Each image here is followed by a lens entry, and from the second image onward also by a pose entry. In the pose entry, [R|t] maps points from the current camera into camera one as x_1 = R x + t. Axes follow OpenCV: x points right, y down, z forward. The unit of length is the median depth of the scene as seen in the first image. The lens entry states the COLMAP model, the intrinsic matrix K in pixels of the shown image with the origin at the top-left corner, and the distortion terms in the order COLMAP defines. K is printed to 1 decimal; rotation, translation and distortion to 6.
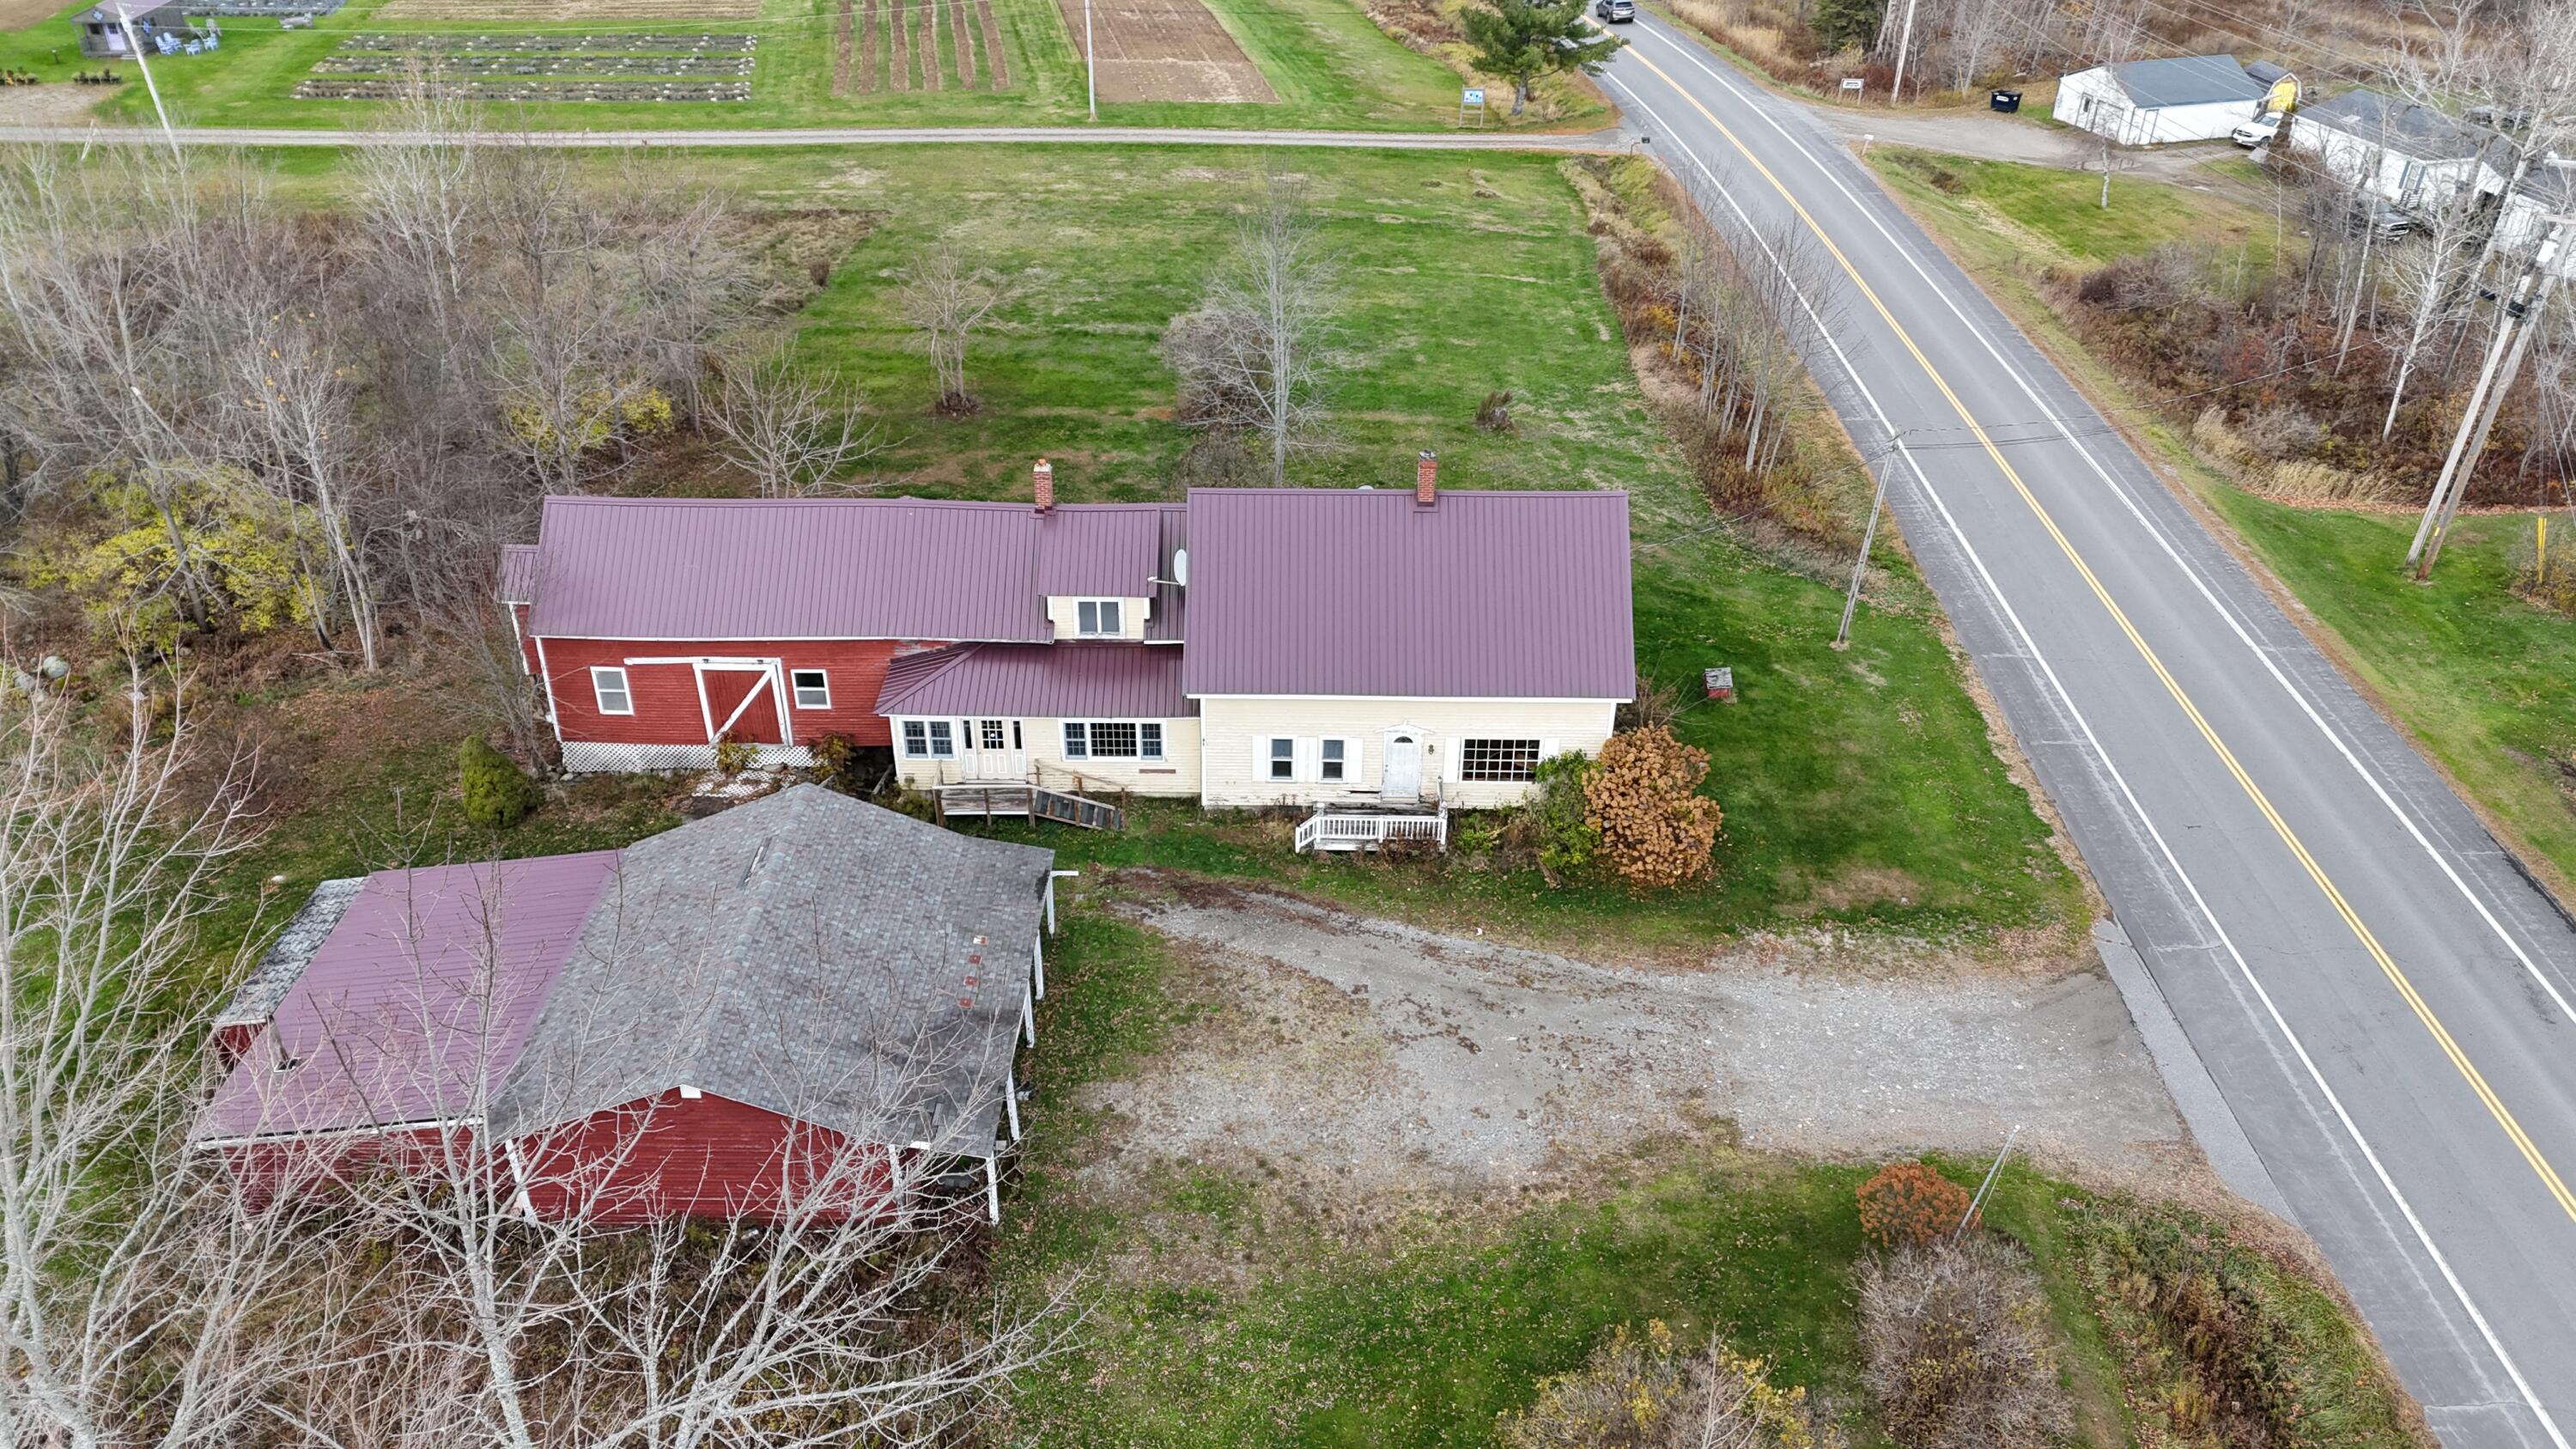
lens RADIAL K [[1892.7, 0, 1297.3], [0, 1892.7, 705.8], [0, 0, 1]] dist [0.068266, -0.054307]
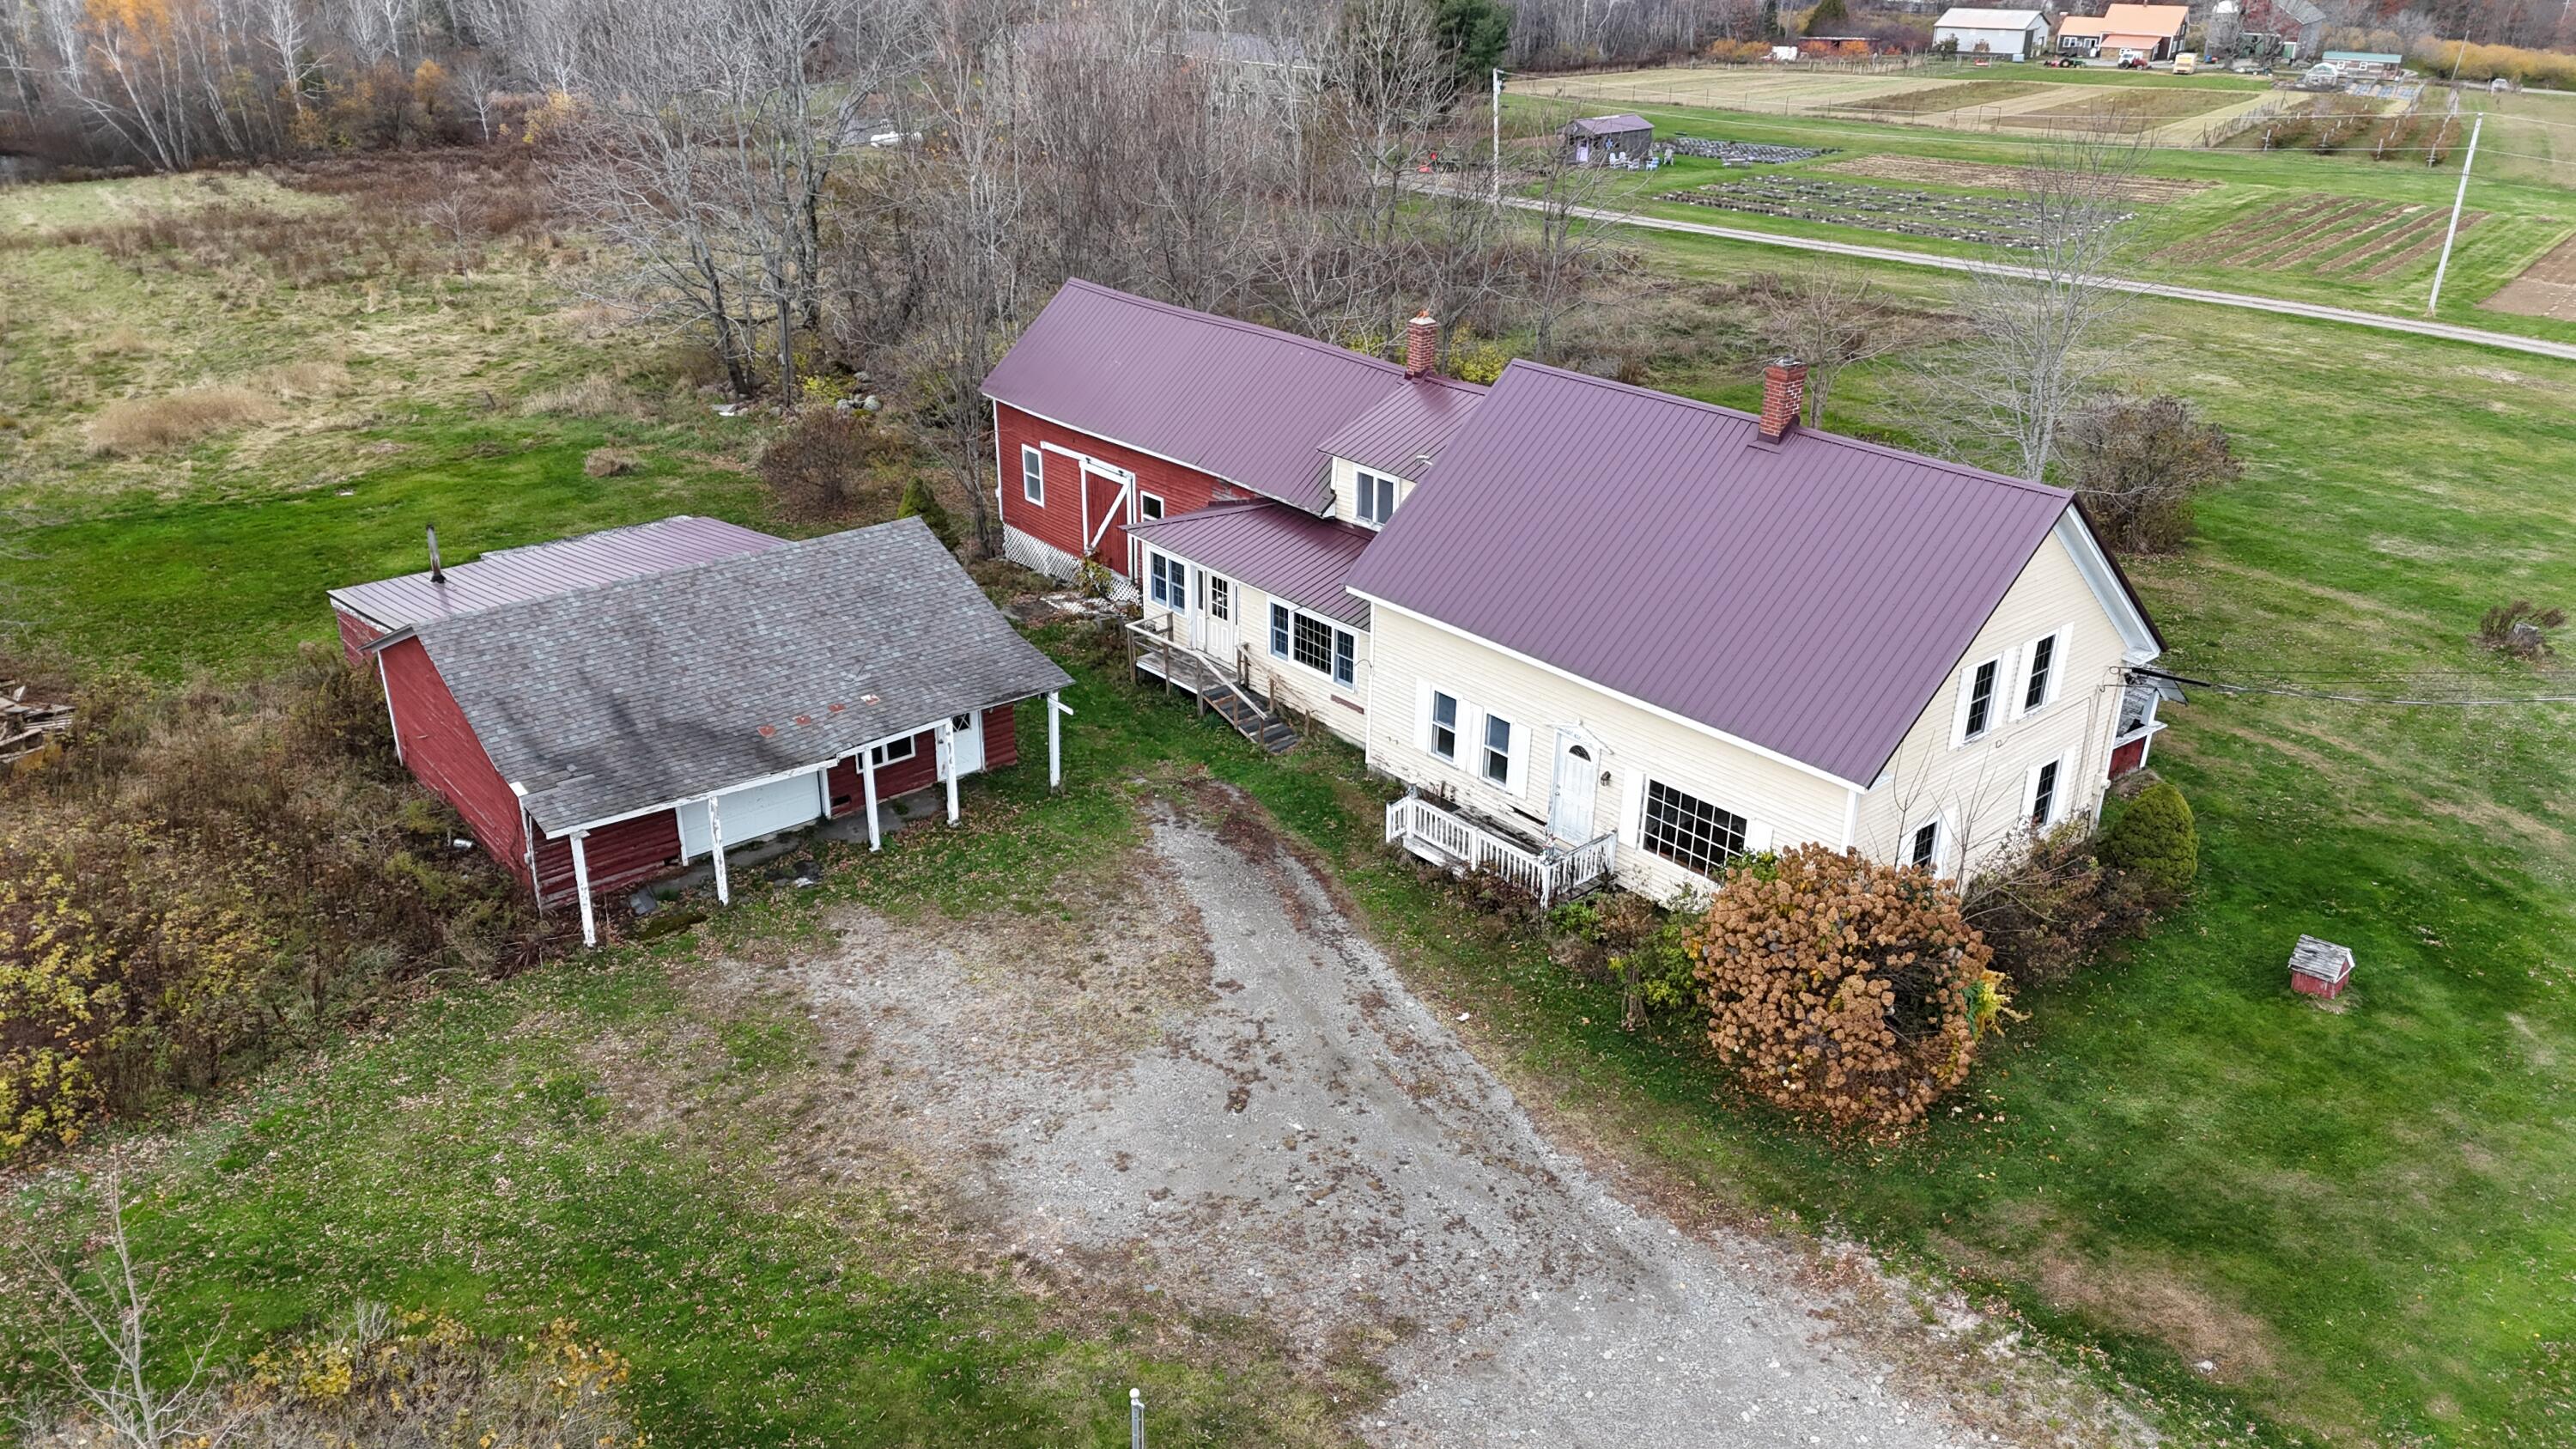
lens RADIAL K [[1892.7, 0, 1284.5], [0, 1892.7, 736.8], [0, 0, 1]] dist [0.068266, -0.054307]
pose [[0.648702, 0.307206, -0.696283, 0.446000], [-0.405618, 0.913694, 0.025229, 0.038107], [0.643941, 0.266059, 0.717323, 0.450616]]
